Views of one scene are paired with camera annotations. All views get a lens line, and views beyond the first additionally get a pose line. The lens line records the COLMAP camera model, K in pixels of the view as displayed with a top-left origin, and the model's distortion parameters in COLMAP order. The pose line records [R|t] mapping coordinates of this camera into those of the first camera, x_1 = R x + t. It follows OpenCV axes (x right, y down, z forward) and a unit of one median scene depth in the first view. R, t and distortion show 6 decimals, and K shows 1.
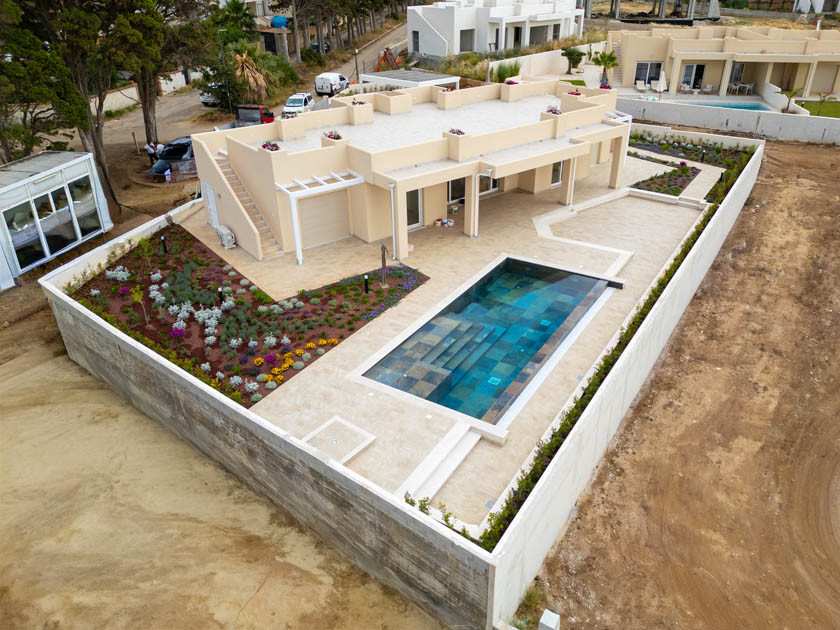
lens RADIAL K [[627.5, 0, 443.0], [0, 627.5, 294.8], [0, 0, 1]] dist [0.068427, 0.001426]
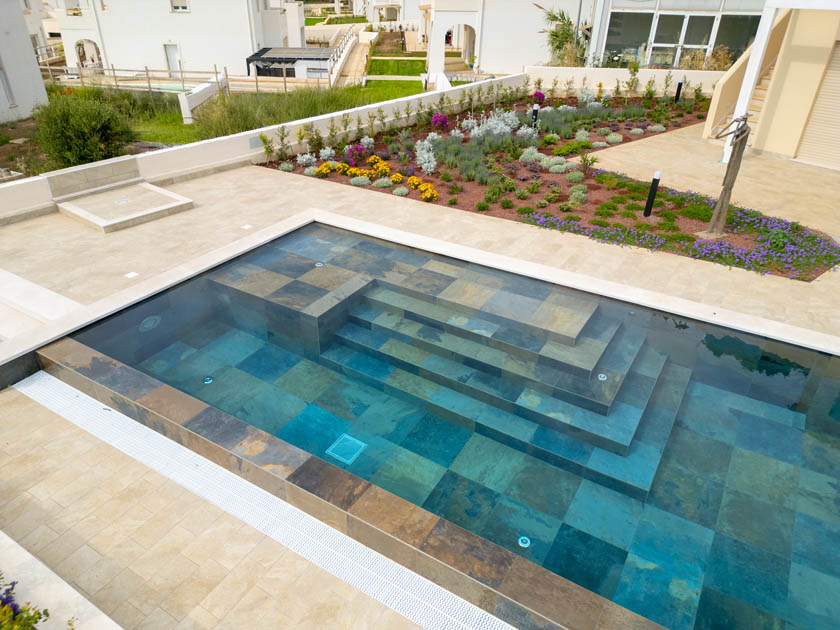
lens RADIAL K [[588.7, 0, 417.2], [0, 588.7, 315.0], [0, 0, 1]] dist [0.080027, -0.093867]
pose [[-0.015530, 0.502513, -0.864430, 0.256377], [-0.471668, 0.758618, 0.449476, -0.056388], [0.881639, 0.414705, 0.225238, 0.762836]]
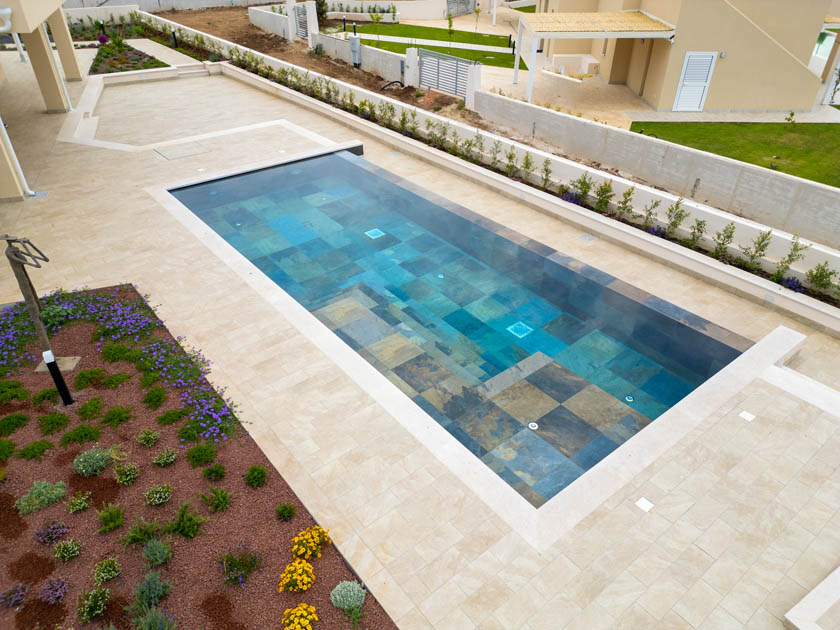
lens RADIAL K [[588.7, 0, 417.2], [0, 588.7, 315.0], [0, 0, 1]] dist [0.080027, -0.093867]
pose [[0.352127, -0.520394, 0.777944, -0.255028], [0.430460, 0.828100, 0.359103, -0.066467], [-0.831090, 0.208424, 0.515605, 0.668891]]
